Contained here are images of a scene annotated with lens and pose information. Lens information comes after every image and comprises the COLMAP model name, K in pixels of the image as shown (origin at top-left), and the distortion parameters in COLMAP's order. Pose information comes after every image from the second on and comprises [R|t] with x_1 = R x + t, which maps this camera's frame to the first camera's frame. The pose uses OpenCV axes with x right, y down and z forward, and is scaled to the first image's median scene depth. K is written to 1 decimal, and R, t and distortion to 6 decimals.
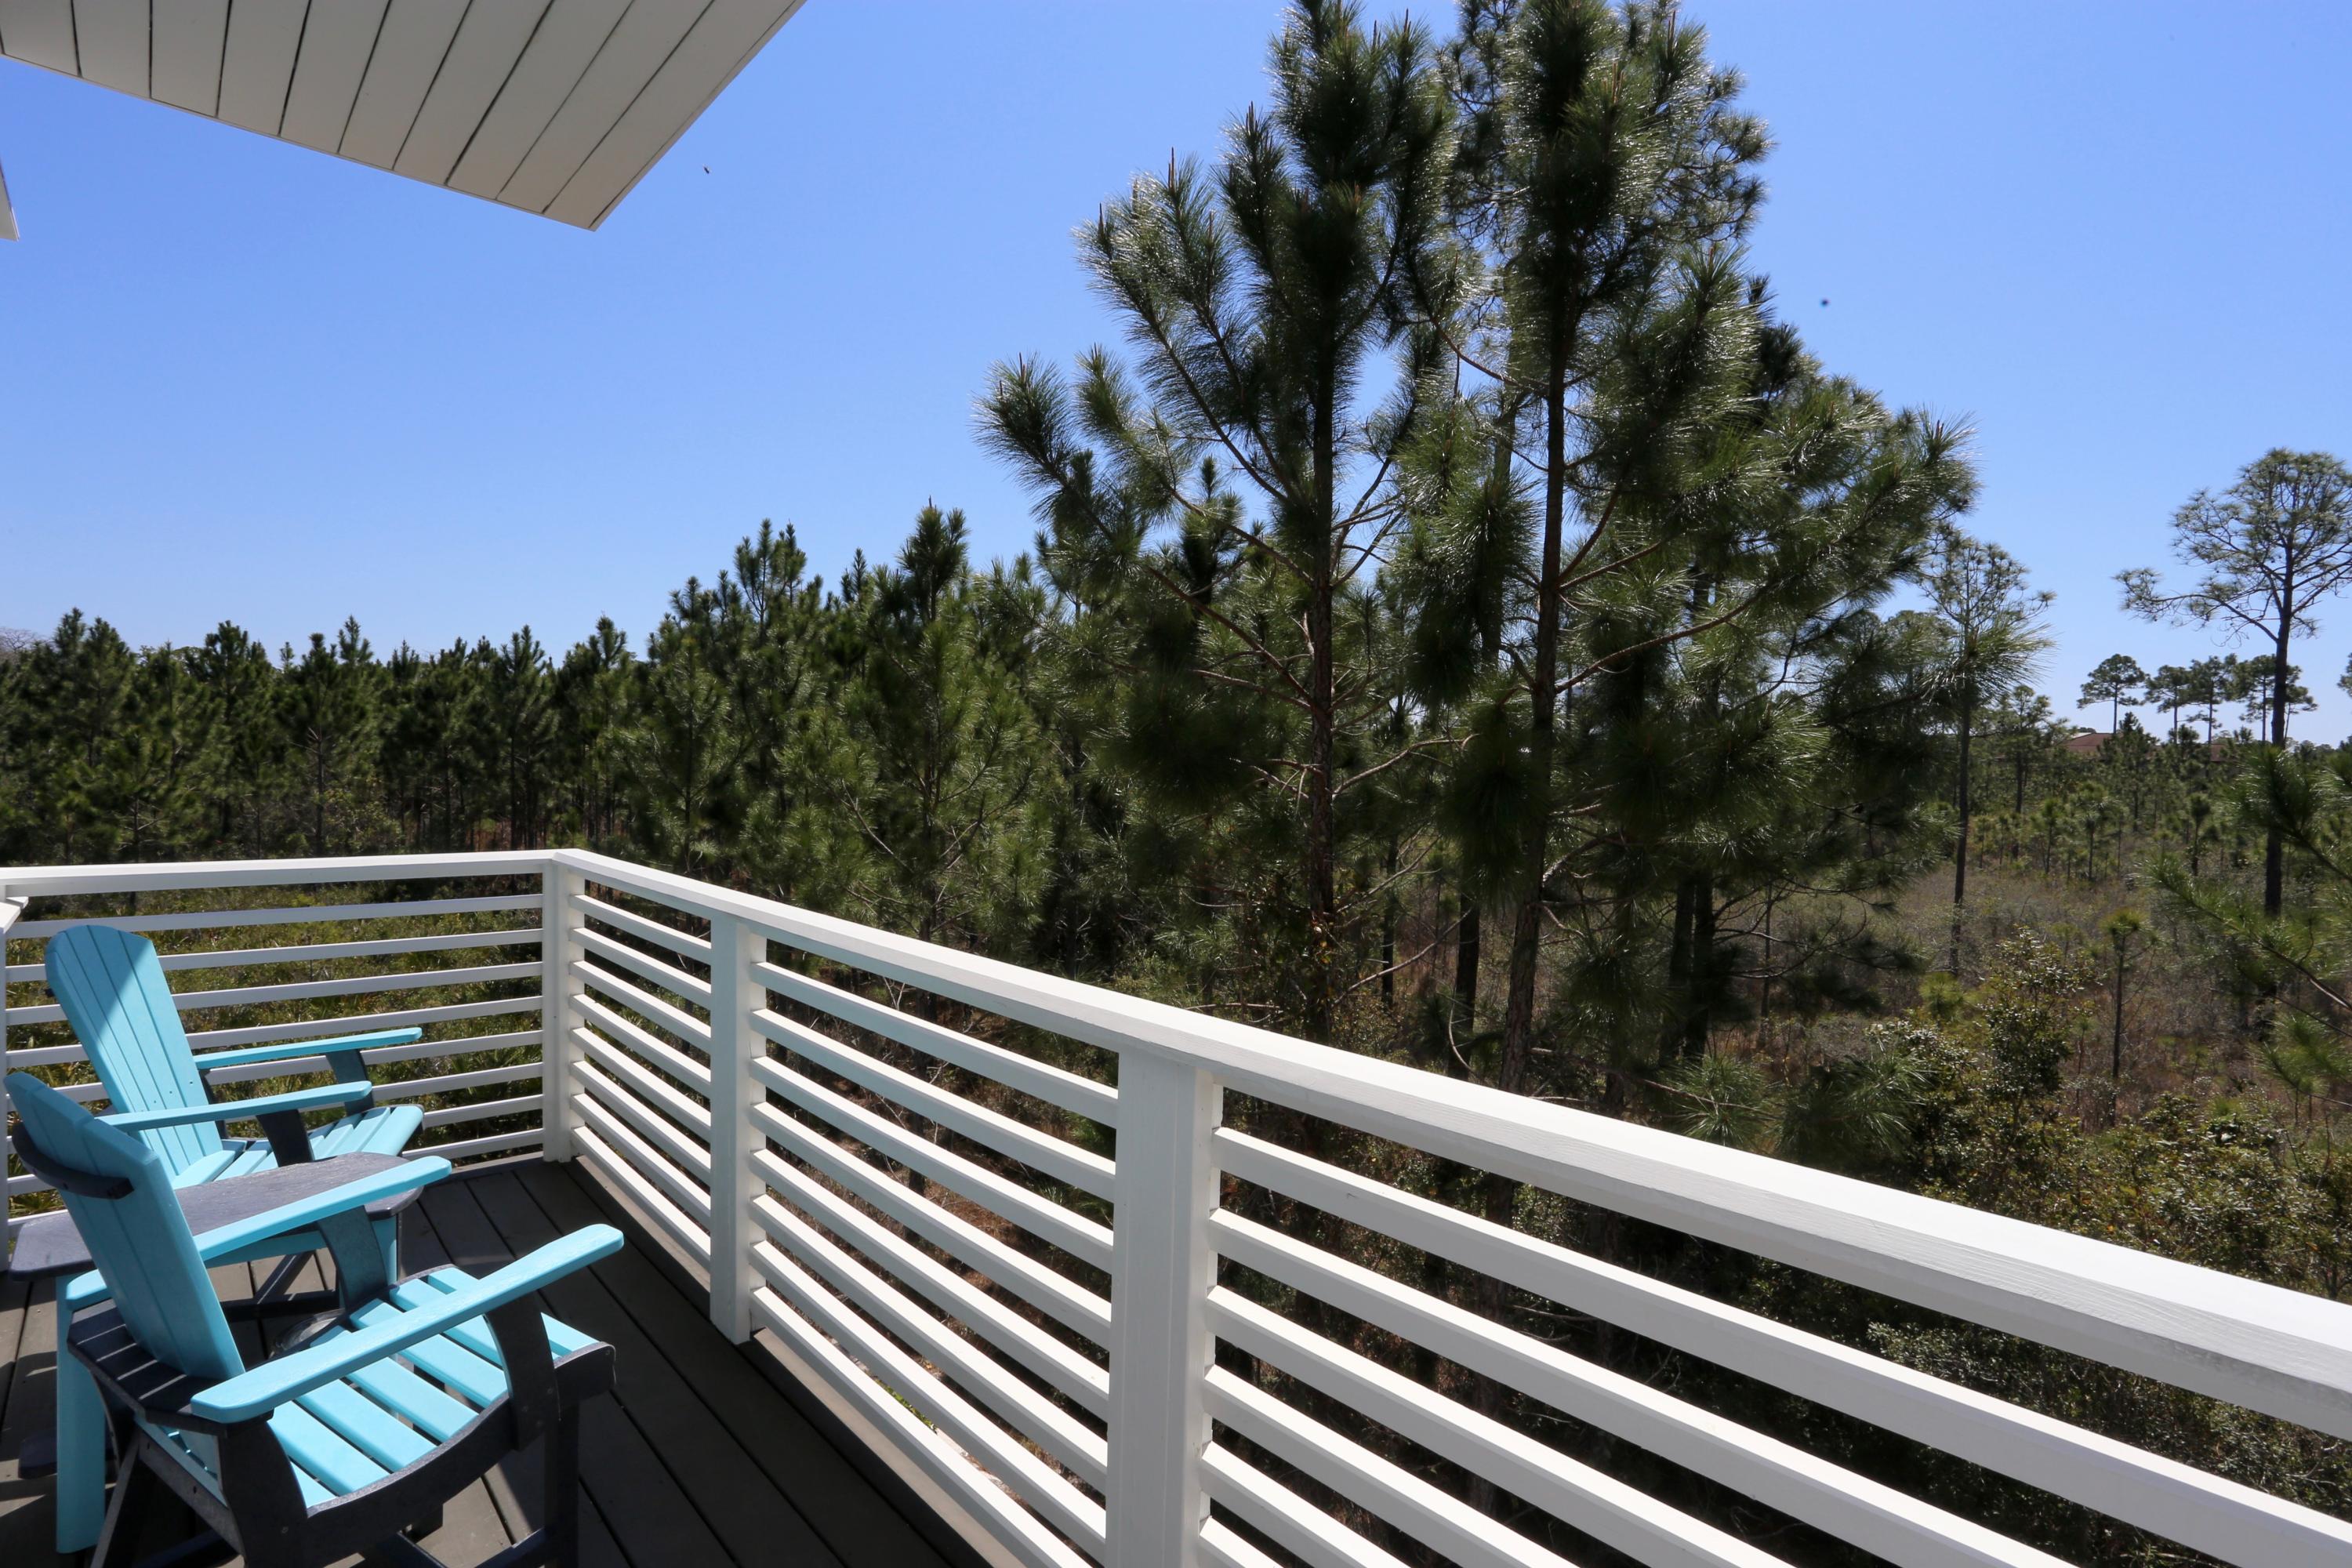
lens RADIAL K [[1150.9, 0, 1160.8], [0, 1150.9, 782.1], [0, 0, 1]] dist [-0.063376, 0.025211]
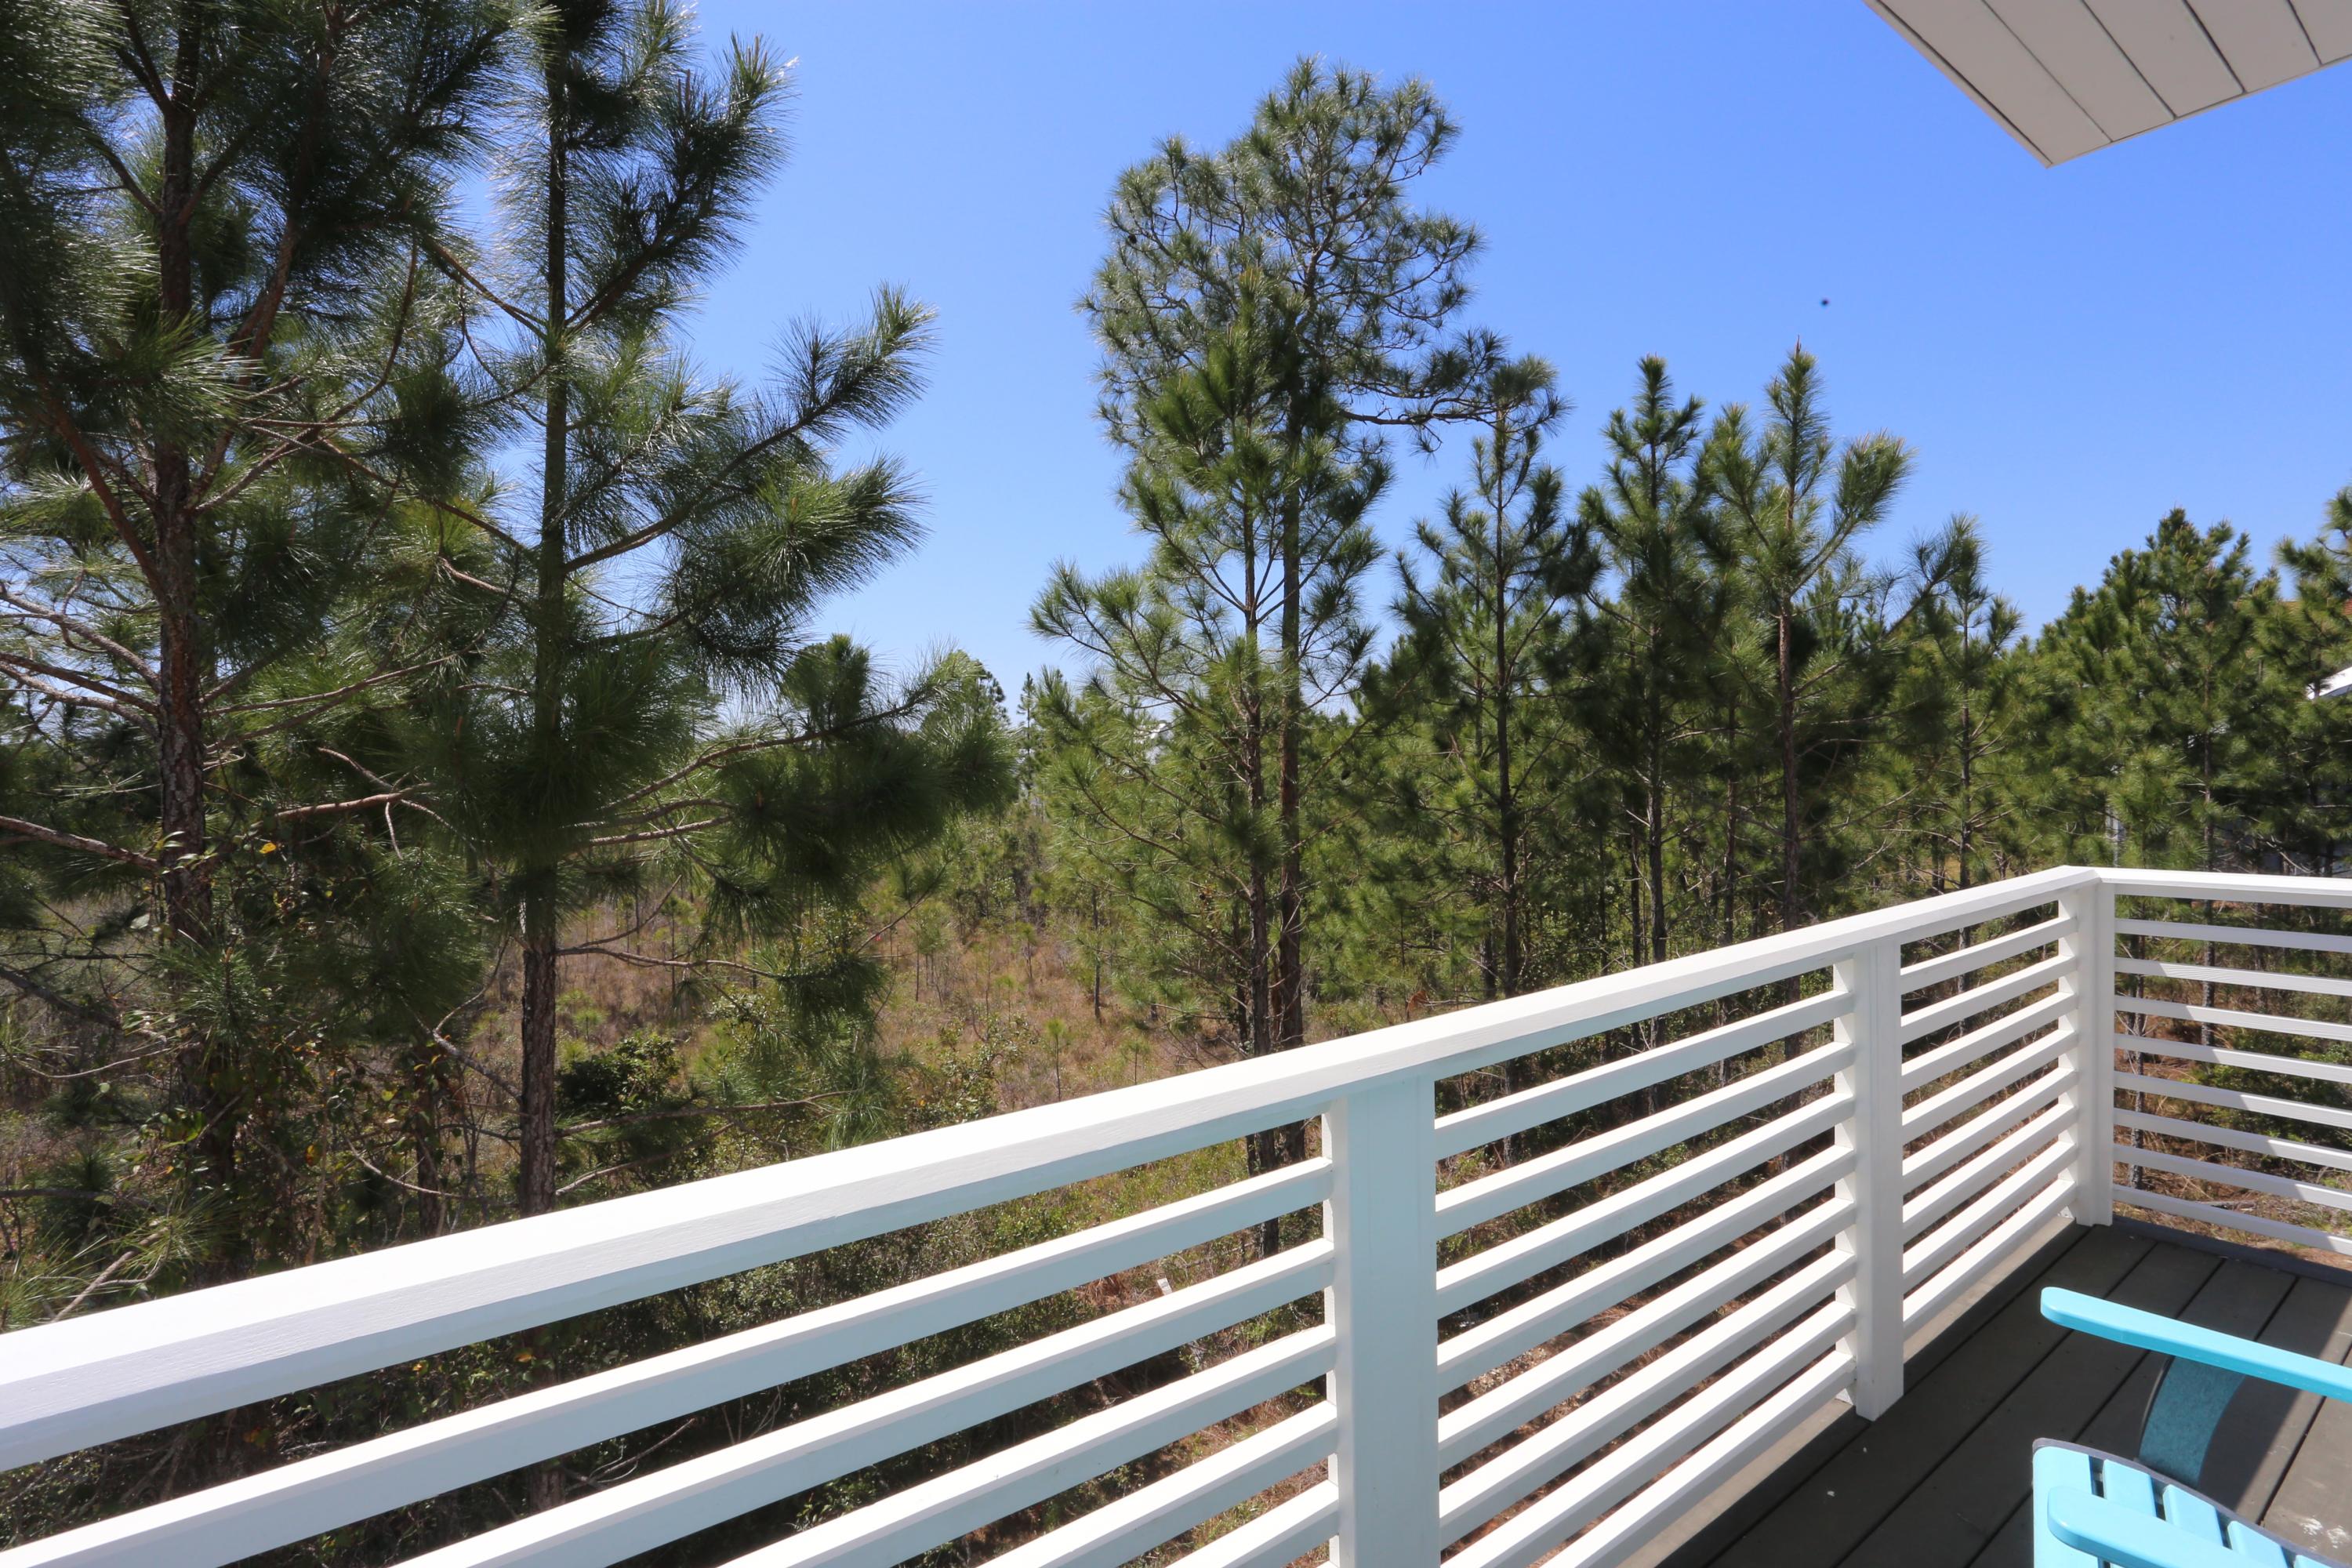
lens RADIAL K [[1156.0, 0, 1157.9], [0, 1156.0, 782.1], [0, 0, 1]] dist [-0.068912, 0.031437]
pose [[0.108242, -0.032253, 0.993601, -1.019769], [0.068181, 0.997361, 0.024947, -0.056882], [-0.991784, 0.065044, 0.110156, 1.114202]]
